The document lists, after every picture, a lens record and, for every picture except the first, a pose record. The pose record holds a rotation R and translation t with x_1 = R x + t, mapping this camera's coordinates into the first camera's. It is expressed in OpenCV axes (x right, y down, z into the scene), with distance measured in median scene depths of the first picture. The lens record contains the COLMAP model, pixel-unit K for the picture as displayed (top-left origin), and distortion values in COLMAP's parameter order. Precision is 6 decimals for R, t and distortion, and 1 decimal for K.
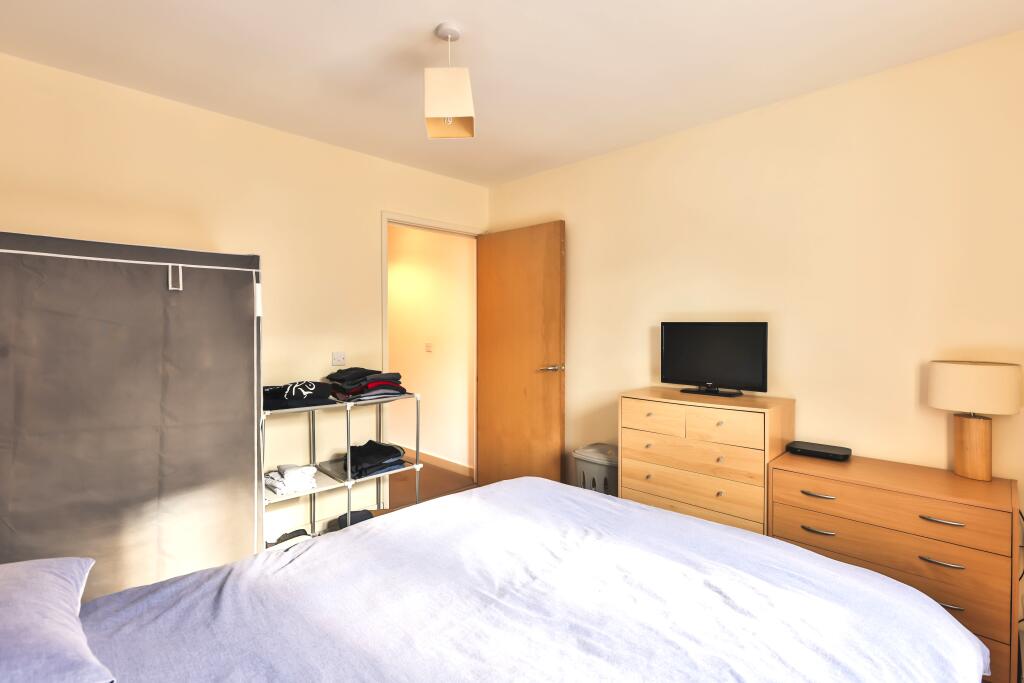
lens RADIAL K [[490.1, 0, 489.6], [0, 490.1, 335.2], [0, 0, 1]] dist [0.000309, 0.000469]
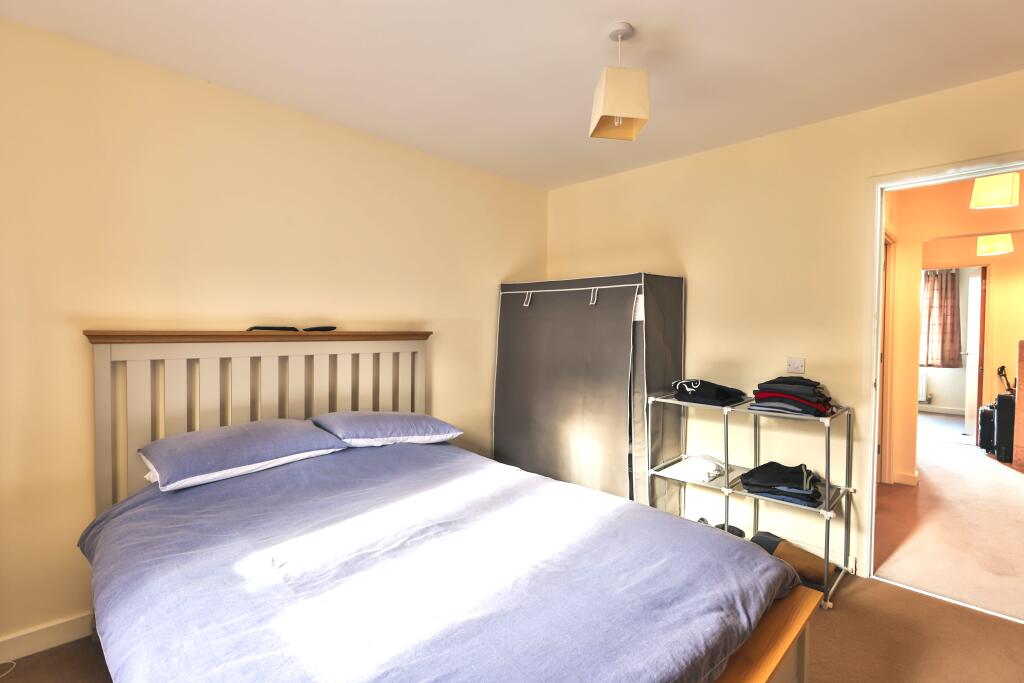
lens RADIAL K [[482.2, 0, 529.4], [0, 482.2, 342.1], [0, 0, 1]] dist [-0.000248, 0.000014]
pose [[0.038680, 0.023841, -0.998967, 0.673913], [-0.024409, 0.999440, 0.022907, -0.003990], [0.998953, 0.023497, 0.039240, 0.591533]]
